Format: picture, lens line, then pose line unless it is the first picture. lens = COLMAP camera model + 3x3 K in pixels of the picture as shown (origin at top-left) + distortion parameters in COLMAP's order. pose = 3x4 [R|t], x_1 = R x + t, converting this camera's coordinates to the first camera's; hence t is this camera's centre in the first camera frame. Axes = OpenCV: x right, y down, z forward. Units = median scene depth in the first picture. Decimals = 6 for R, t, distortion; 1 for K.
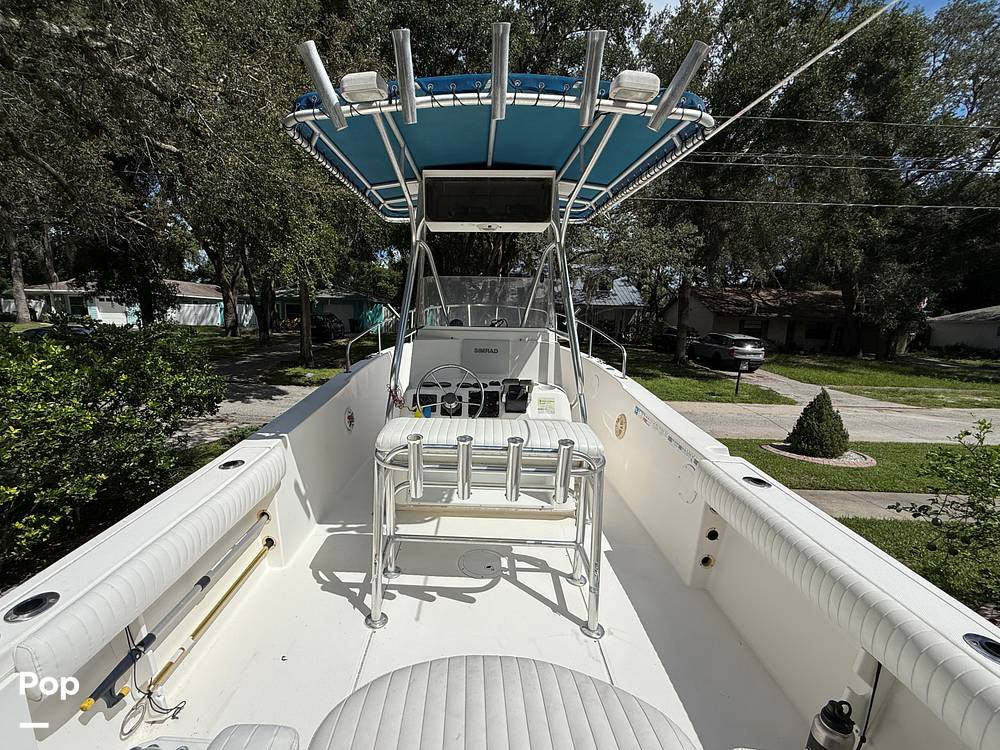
lens RADIAL K [[434.2, 0, 463.1], [0, 434.2, 394.3], [0, 0, 1]] dist [0.000675, -0.000264]
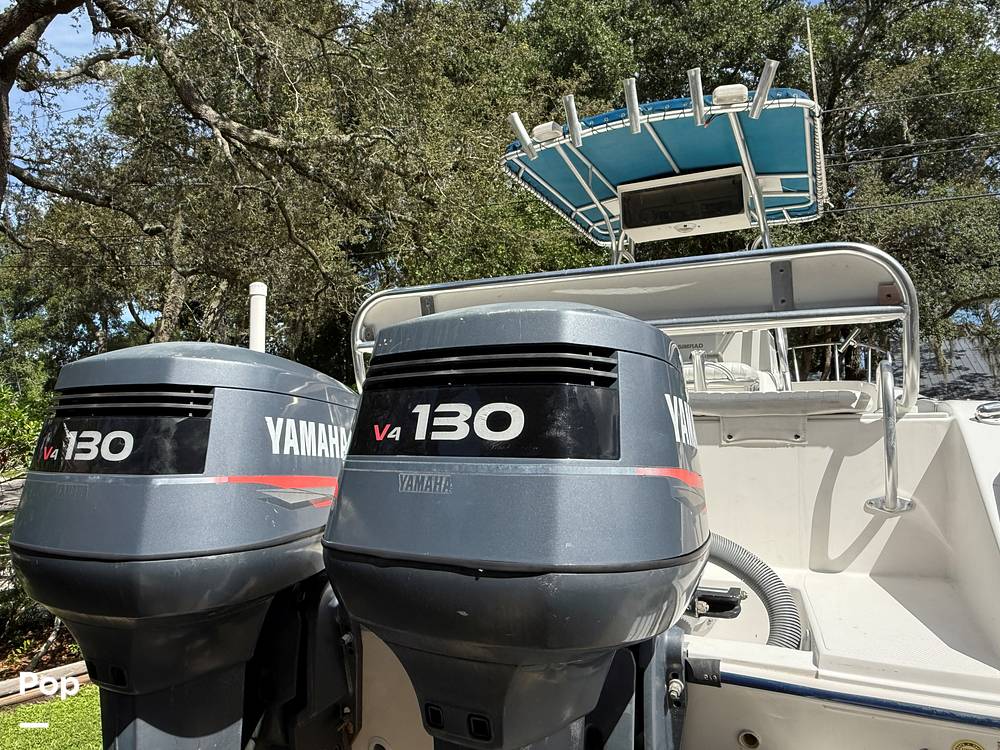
lens RADIAL K [[689.8, 0, 500.0], [0, 689.8, 375.0], [0, 0, 1]] dist [-0.009861, -0.001954]
pose [[0.920899, -0.055070, -0.385890, 0.085037], [-0.051475, 0.964119, -0.260431, 0.127018], [0.386386, 0.259694, 0.885022, -0.165203]]
